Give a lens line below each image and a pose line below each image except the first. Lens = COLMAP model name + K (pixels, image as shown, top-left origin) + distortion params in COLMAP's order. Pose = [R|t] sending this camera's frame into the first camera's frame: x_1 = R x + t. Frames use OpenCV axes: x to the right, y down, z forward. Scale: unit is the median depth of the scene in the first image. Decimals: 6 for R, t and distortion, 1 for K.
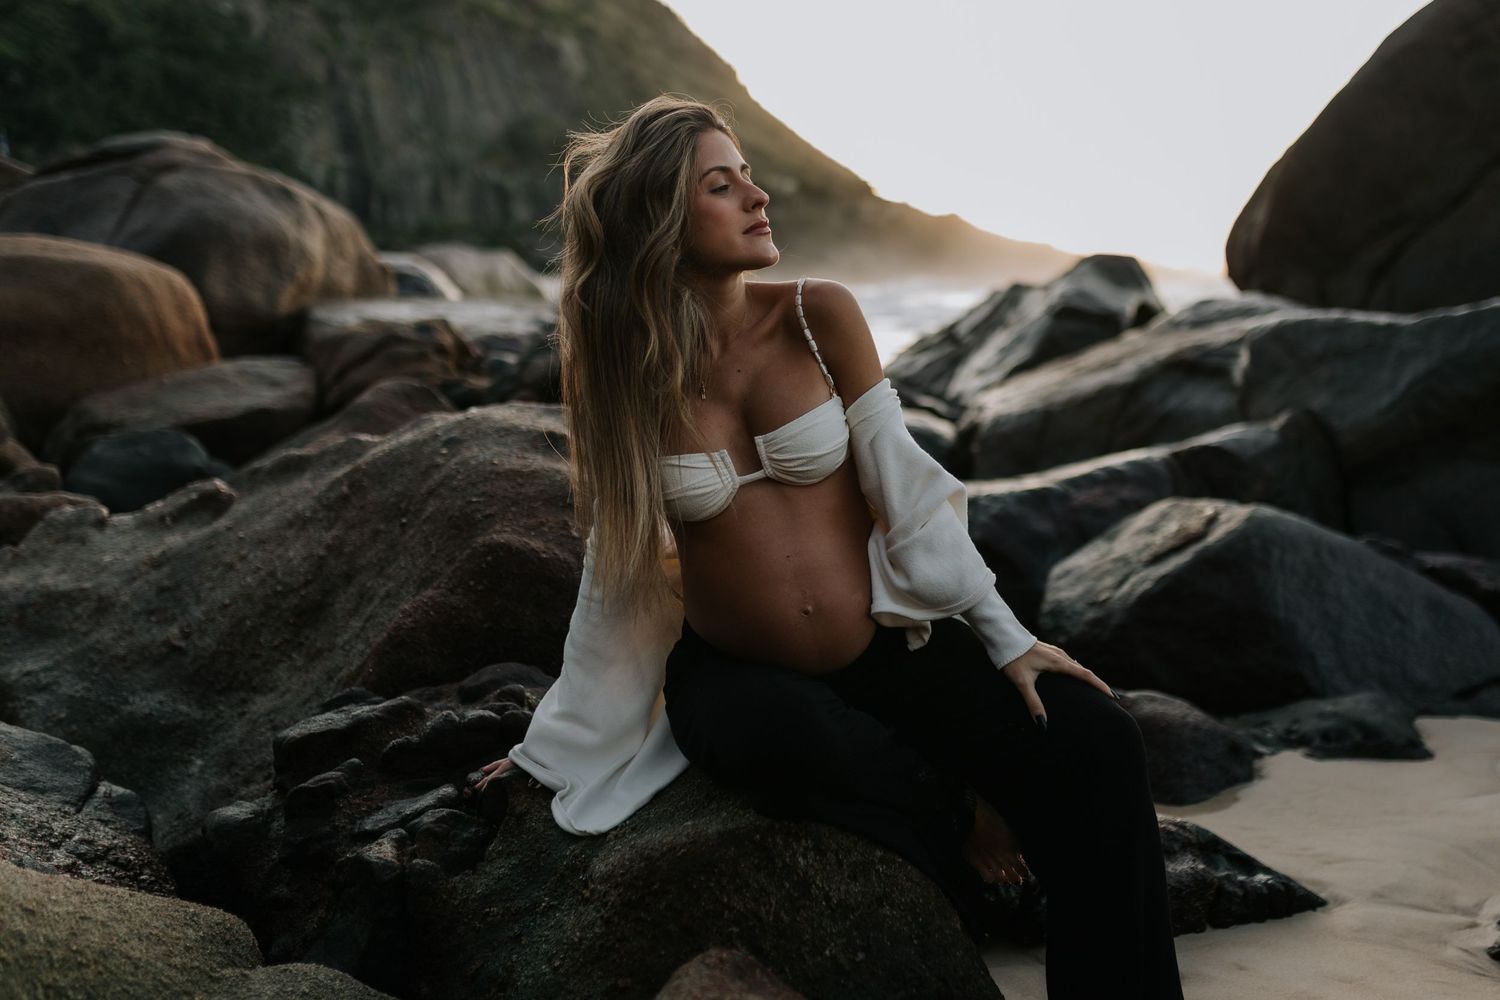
lens RADIAL K [[1448.7, 0, 752.5], [0, 1448.7, 465.1], [0, 0, 1]] dist [0.001925, -0.002099]
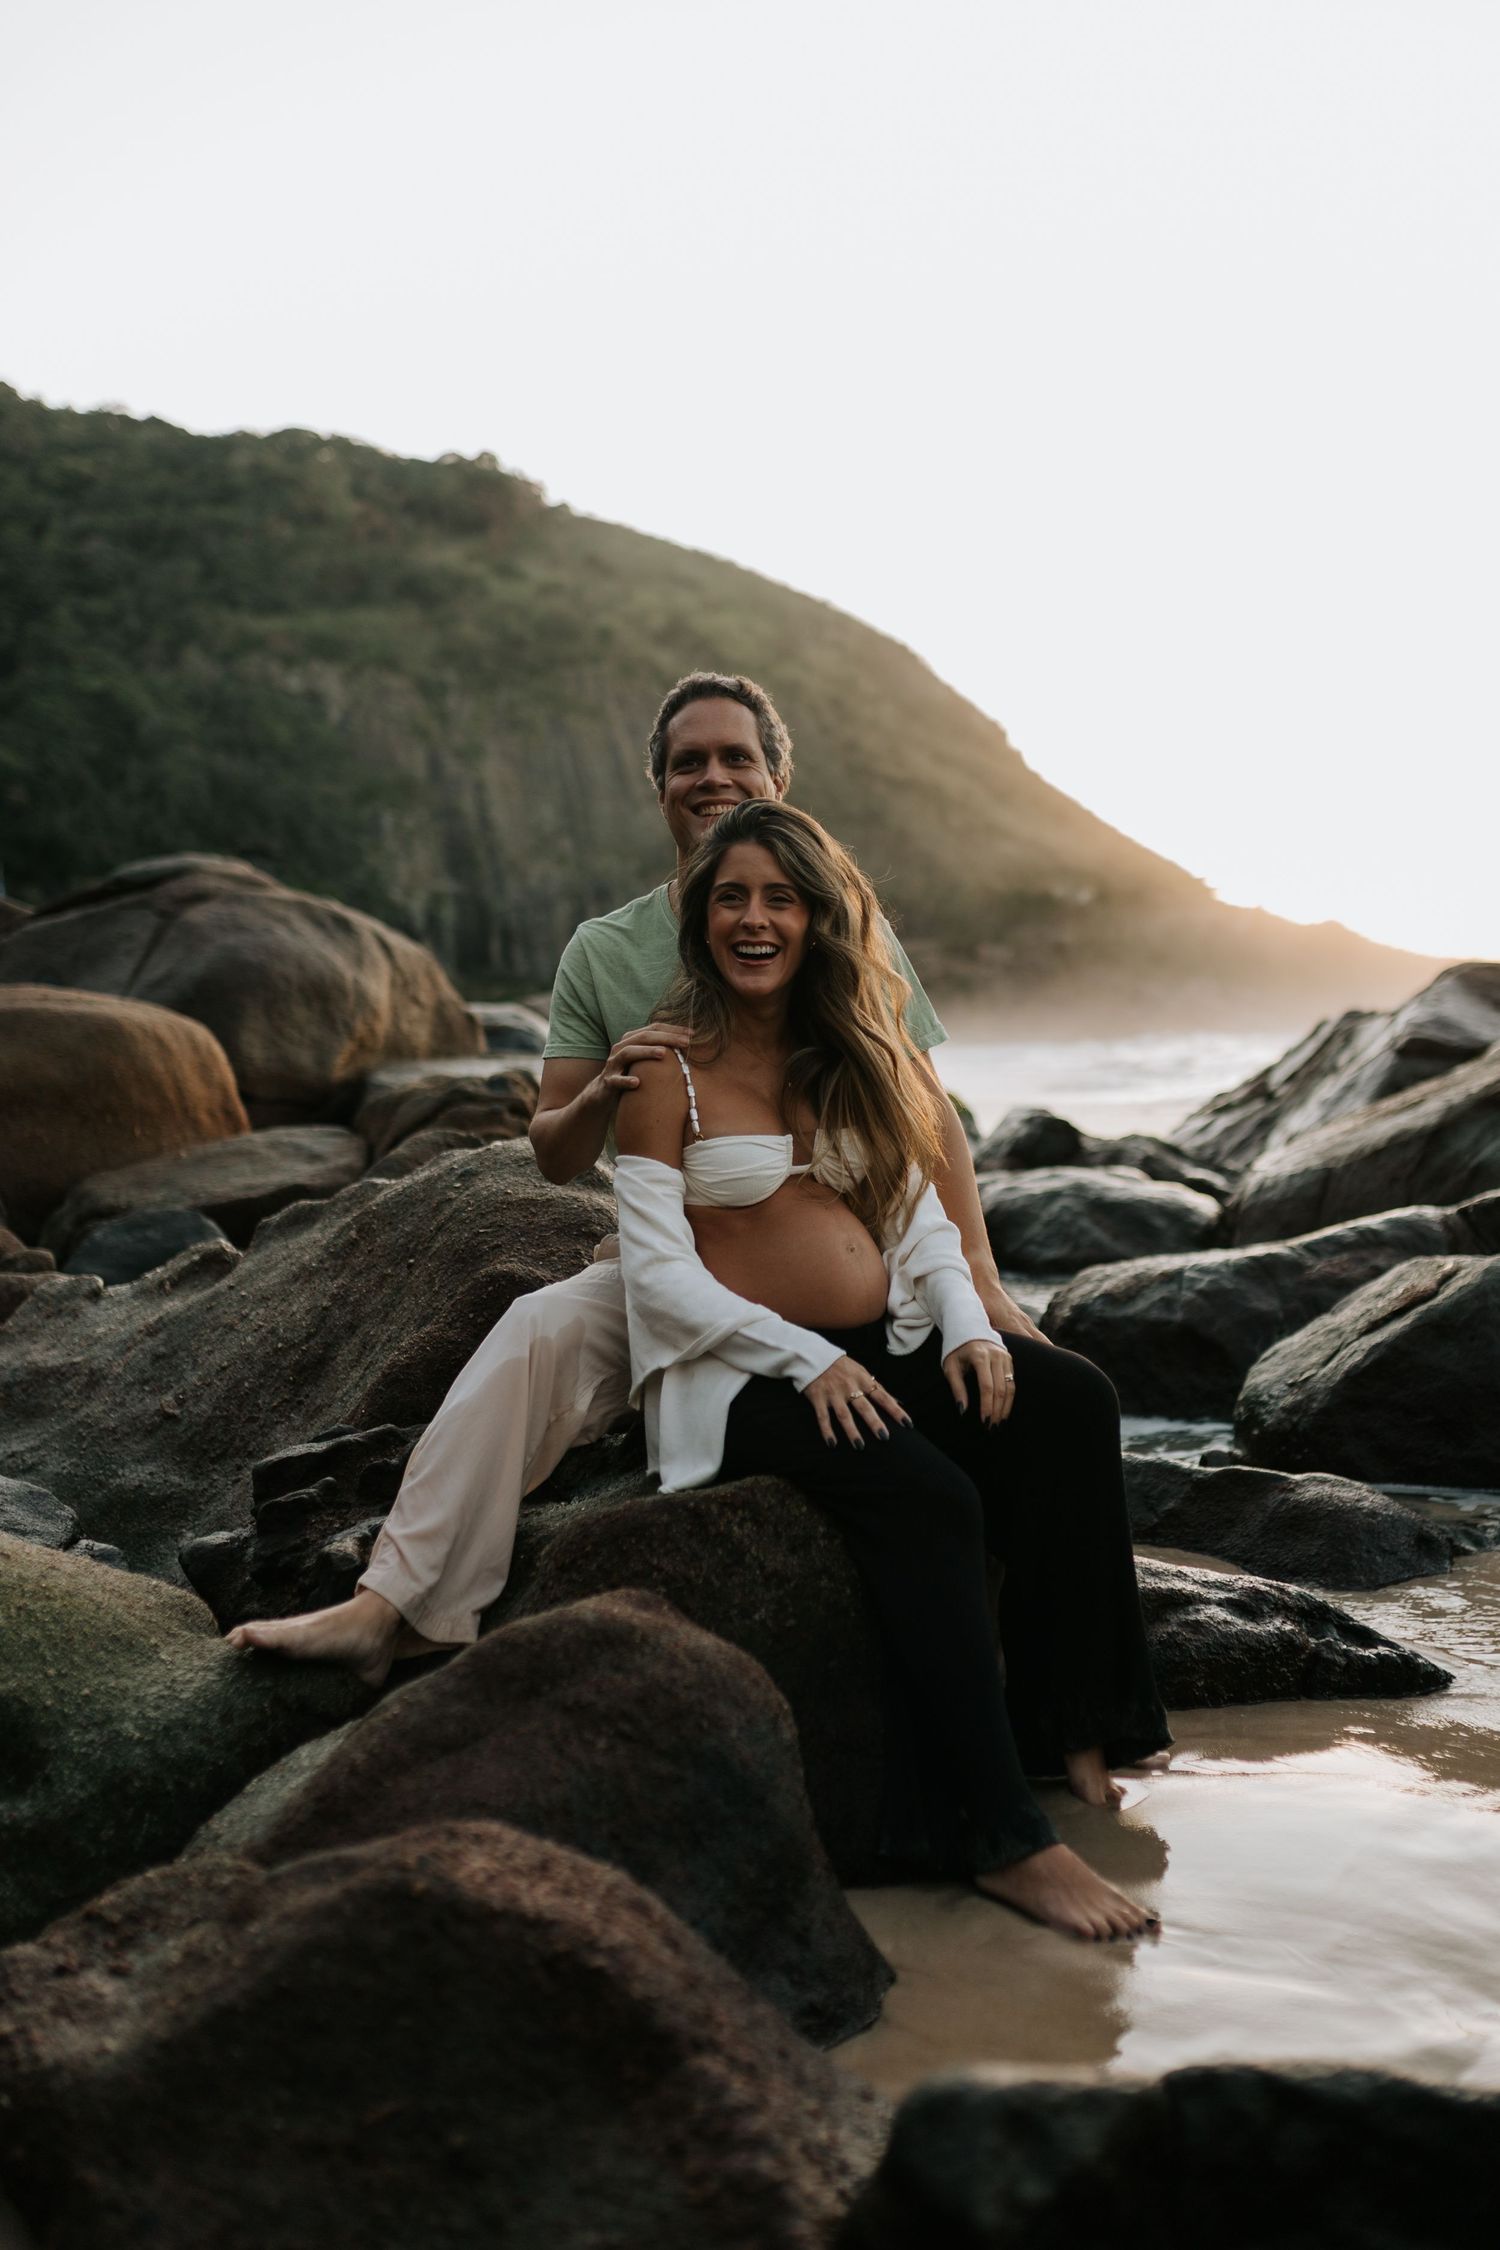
lens RADIAL K [[2234.0, 0, 750.0], [0, 2234.0, 1125.0], [0, 0, 1]] dist [-0.000309, 0.002178]
pose [[0.988426, -0.028225, -0.149056, 0.148798], [0.014215, 0.995449, -0.094234, 0.075363], [0.151037, 0.091025, 0.984328, -0.283226]]
